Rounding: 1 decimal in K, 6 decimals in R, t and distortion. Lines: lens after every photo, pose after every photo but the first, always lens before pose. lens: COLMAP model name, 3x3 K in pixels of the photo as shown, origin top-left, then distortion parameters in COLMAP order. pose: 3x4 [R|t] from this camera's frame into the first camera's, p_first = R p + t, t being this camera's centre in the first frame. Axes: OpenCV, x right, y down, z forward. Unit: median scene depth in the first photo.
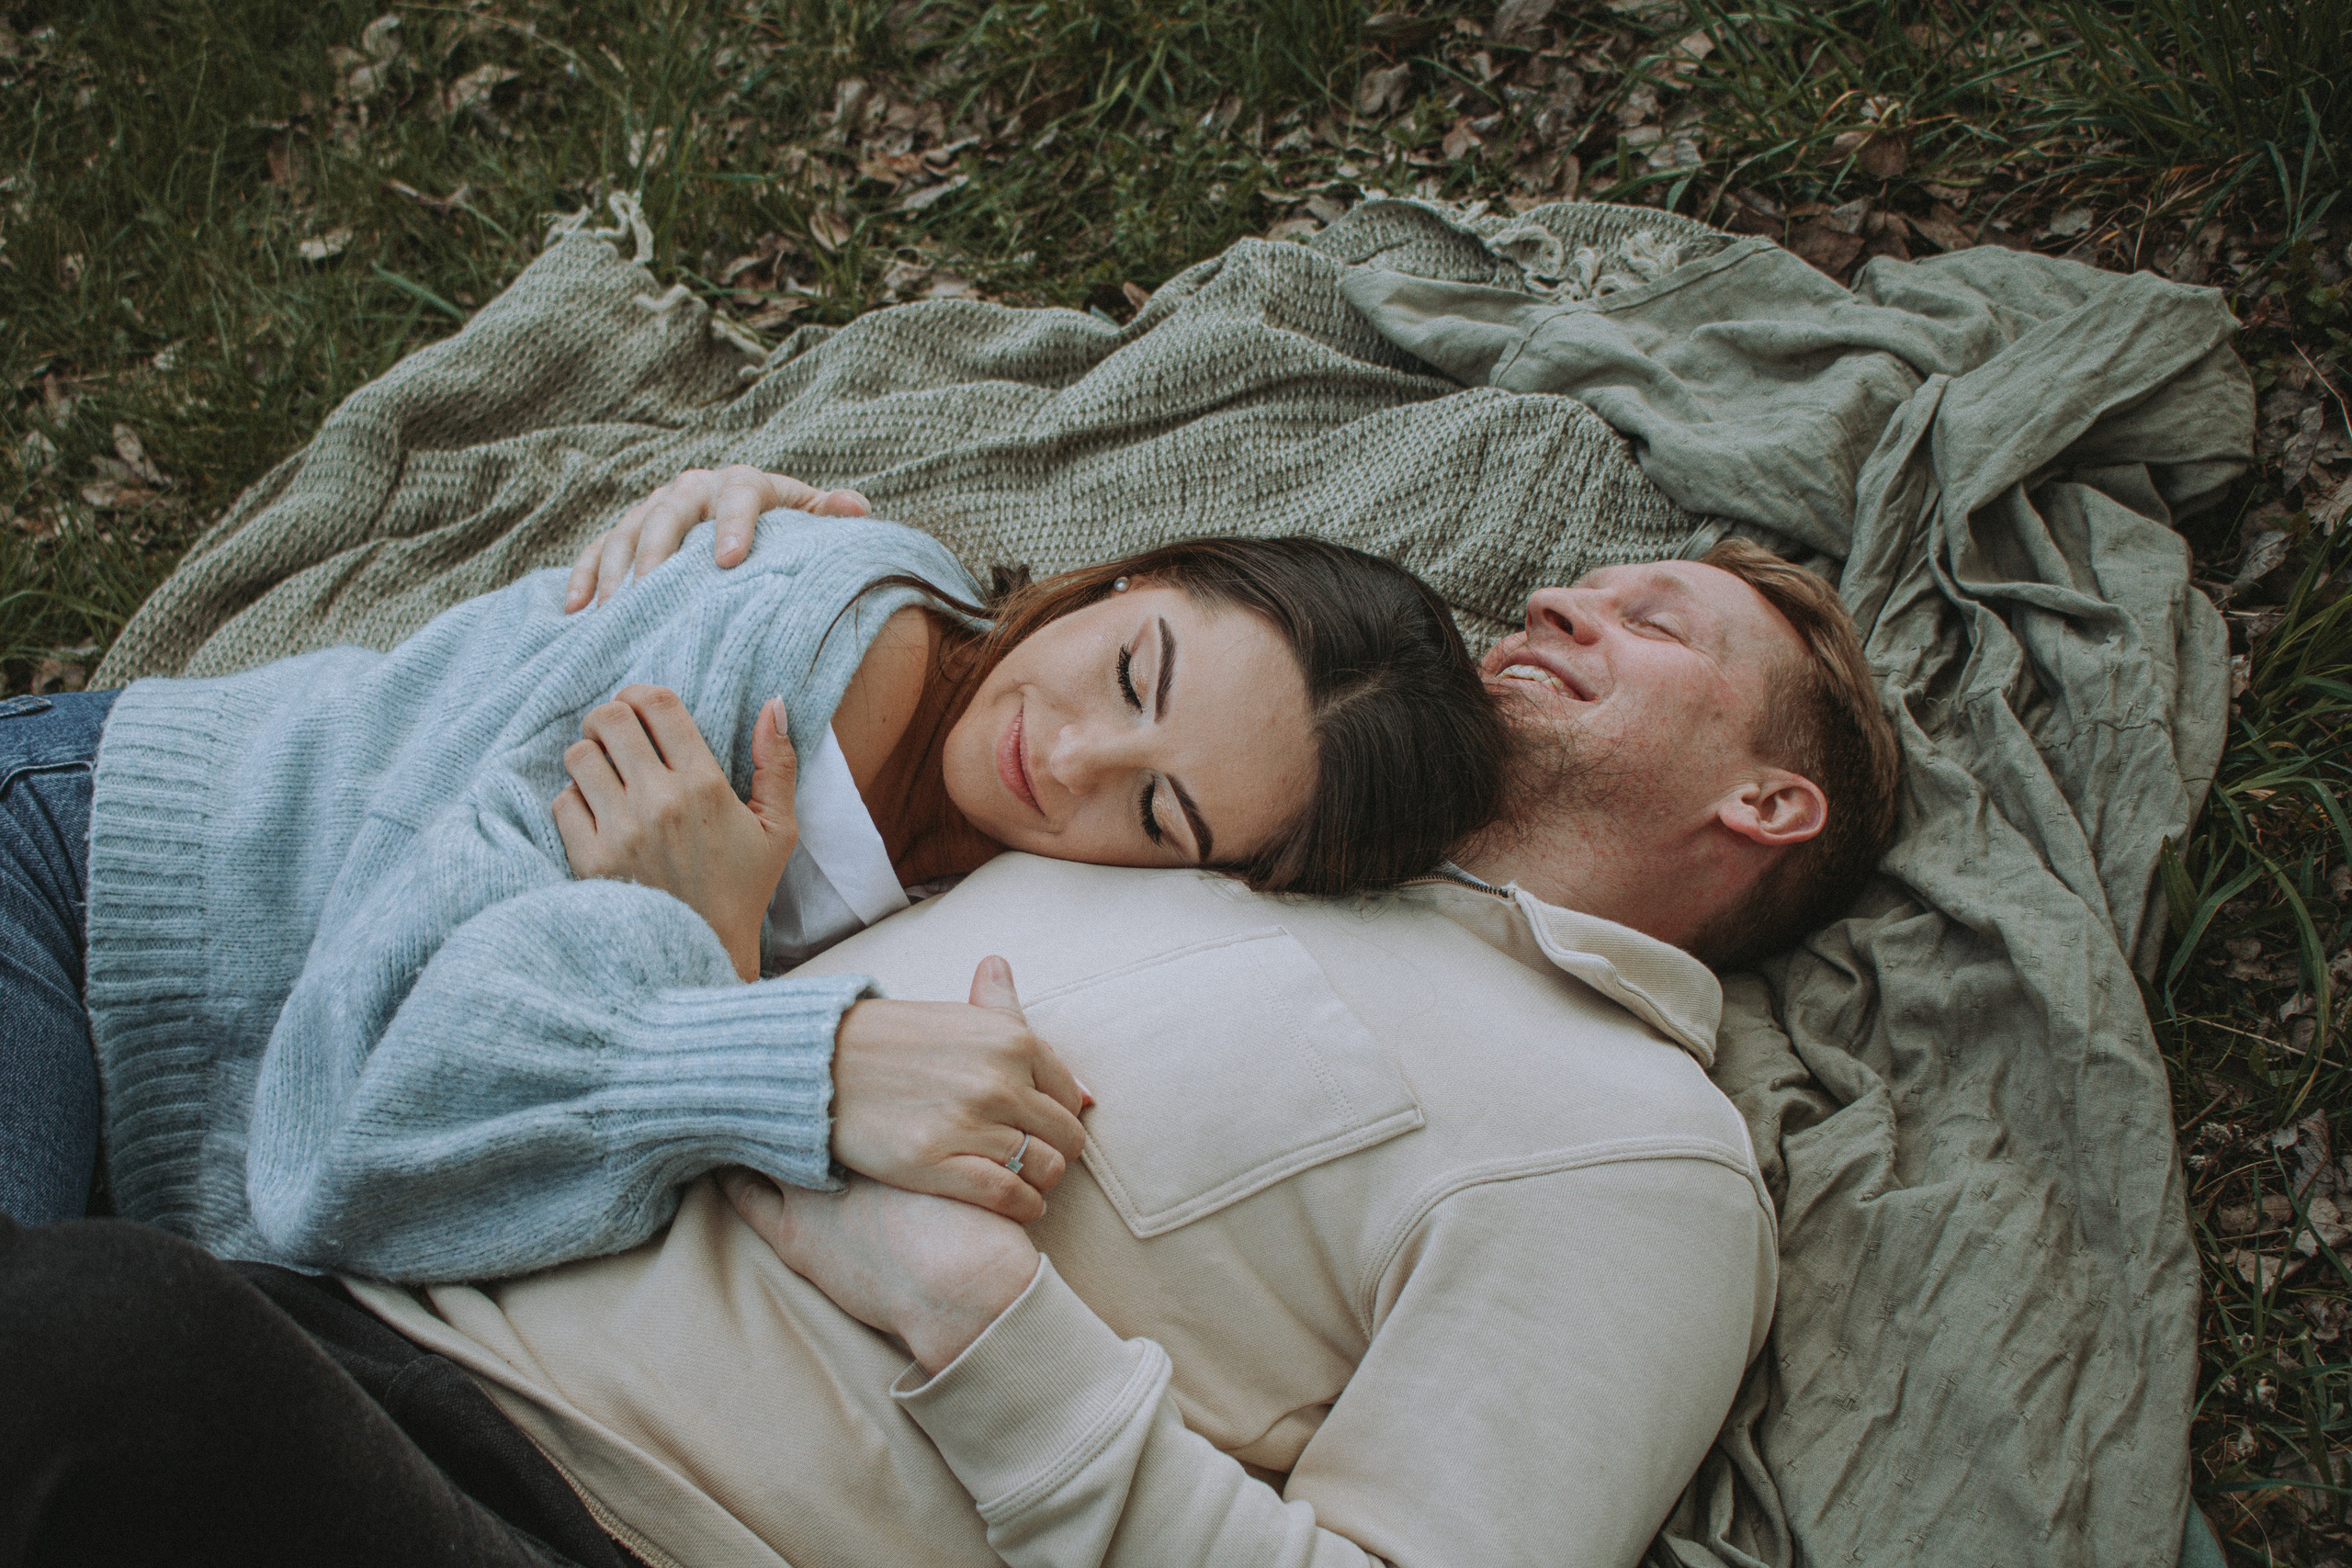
lens RADIAL K [[3482.7, 0, 1177.0], [0, 3482.7, 938.9], [0, 0, 1]] dist [-0.104919, 0.143012]
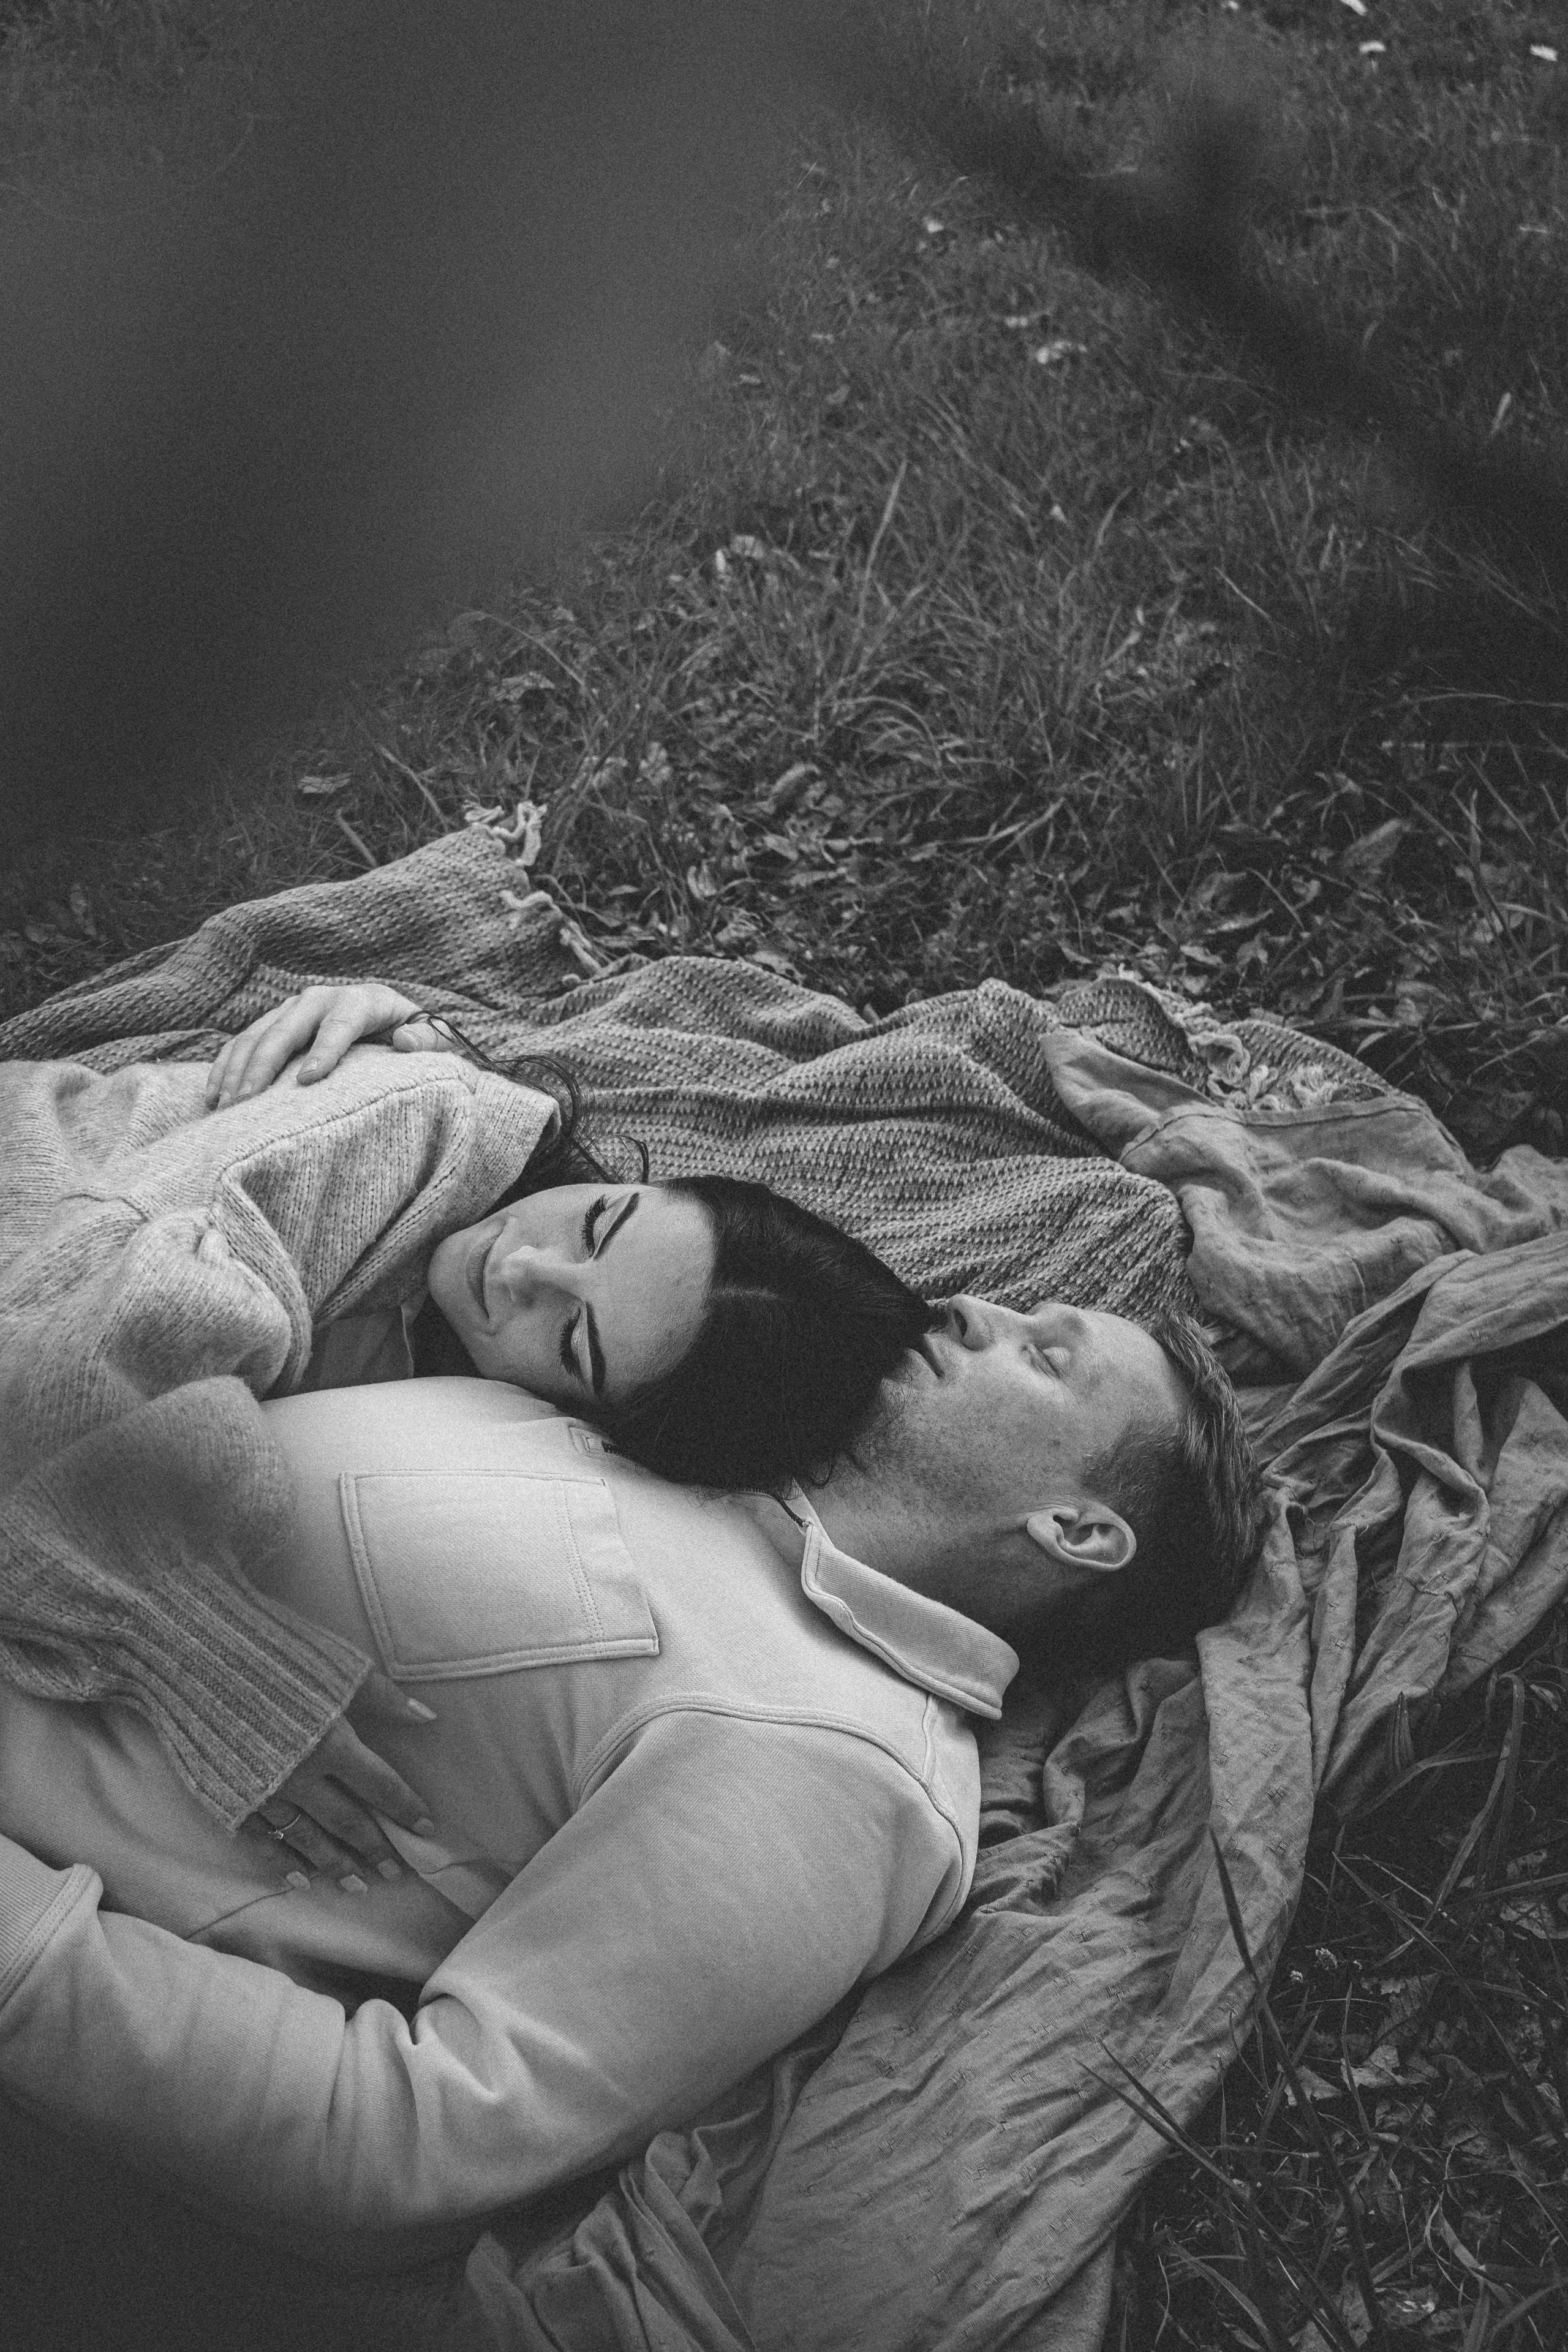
lens RADIAL K [[3483.0, 0, 784.0], [0, 3483.0, 1176.0], [0, 0, 1]] dist [-0.104919, 0.143012]
pose [[0.936707, 0.273297, -0.218837, 0.225998], [-0.298331, 0.950179, -0.090327, -0.020970], [0.183248, 0.149896, 0.971572, -0.096625]]
